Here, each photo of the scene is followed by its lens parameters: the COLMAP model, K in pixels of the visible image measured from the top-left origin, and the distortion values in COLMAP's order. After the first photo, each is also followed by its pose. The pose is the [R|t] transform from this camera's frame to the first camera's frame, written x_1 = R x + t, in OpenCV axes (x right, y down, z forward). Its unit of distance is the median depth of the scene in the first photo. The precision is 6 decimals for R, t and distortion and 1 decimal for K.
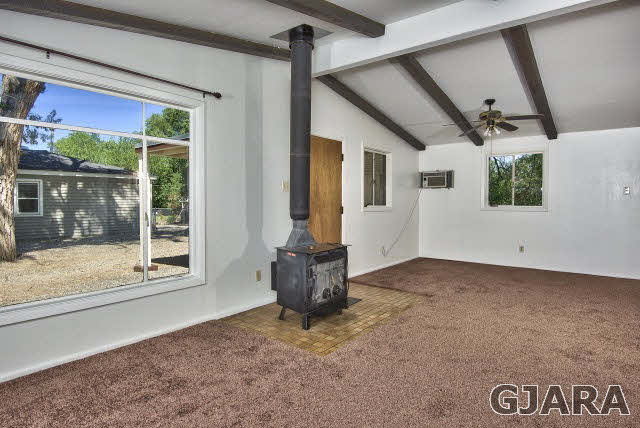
lens RADIAL K [[363.6, 0, 318.6], [0, 363.6, 202.4], [0, 0, 1]] dist [-0.014396, -0.001012]
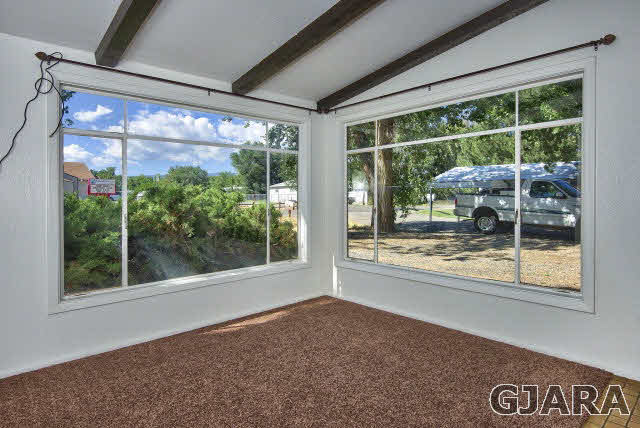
lens RADIAL K [[363.6, 0, 318.6], [0, 363.6, 202.4], [0, 0, 1]] dist [-0.014396, -0.001012]
pose [[-0.173904, 0.006605, -0.984740, 0.472423], [-0.002260, 0.999972, 0.007106, 0.005605], [0.984760, 0.003461, -0.173884, 0.592327]]
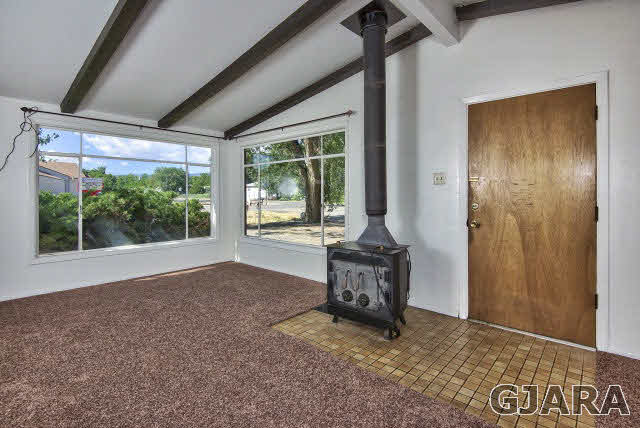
lens RADIAL K [[299.7, 0, 320.7], [0, 299.7, 200.3], [0, 0, 1]] dist [-0.033417, -0.000507]
pose [[-0.053587, 0.007336, -0.998536, 0.761455], [-0.010935, 0.999909, 0.007933, 0.004177], [0.998503, 0.011344, -0.053502, 0.954390]]
